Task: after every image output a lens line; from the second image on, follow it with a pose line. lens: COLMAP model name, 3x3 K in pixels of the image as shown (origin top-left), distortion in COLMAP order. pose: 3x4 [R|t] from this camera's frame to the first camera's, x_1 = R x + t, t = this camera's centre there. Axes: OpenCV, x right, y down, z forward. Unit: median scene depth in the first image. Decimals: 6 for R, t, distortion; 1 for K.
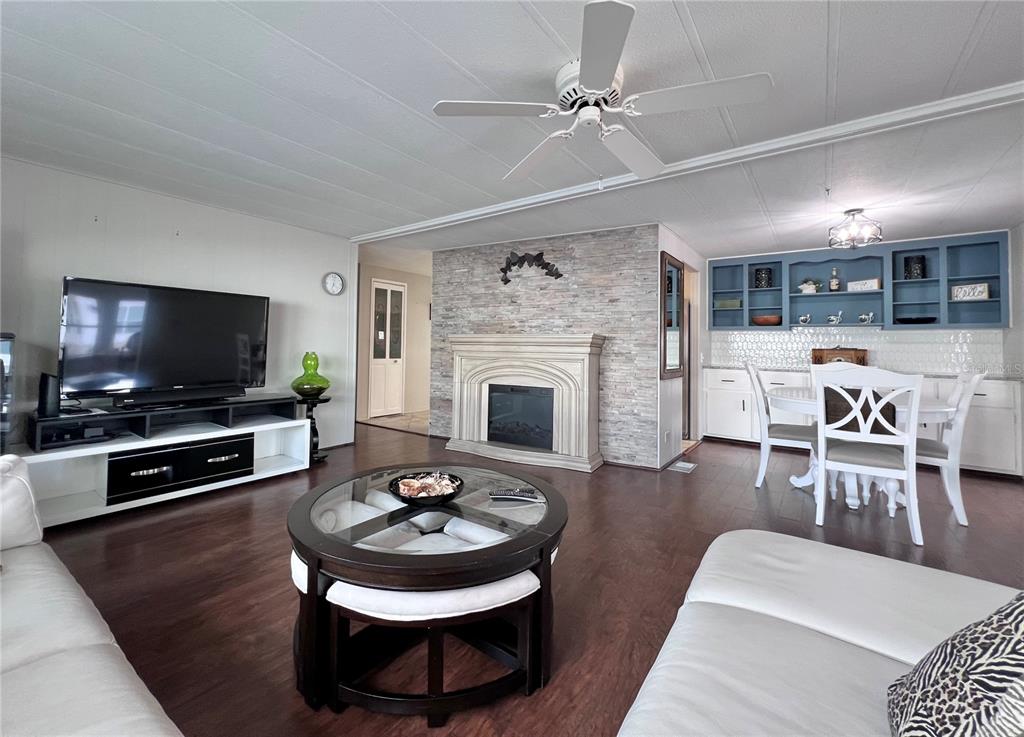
lens RADIAL K [[440.8, 0, 470.7], [0, 440.8, 332.8], [0, 0, 1]] dist [0.000262, 0.000245]
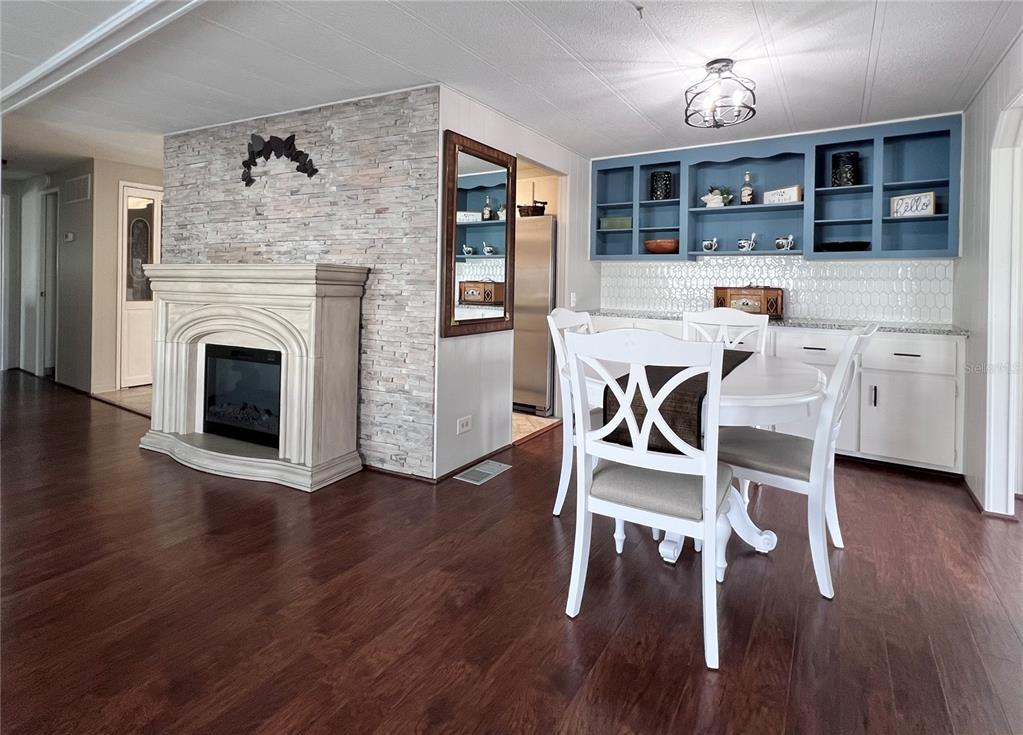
lens RADIAL K [[510.7, 0, 497.3], [0, 510.7, 282.7], [0, 0, 1]] dist [-0.001403, -0.000135]
pose [[0.996478, 0.000030, 0.083850, 0.395606], [-0.002818, 0.999447, 0.033133, 0.004160], [-0.083802, -0.033253, 0.995927, 0.242602]]
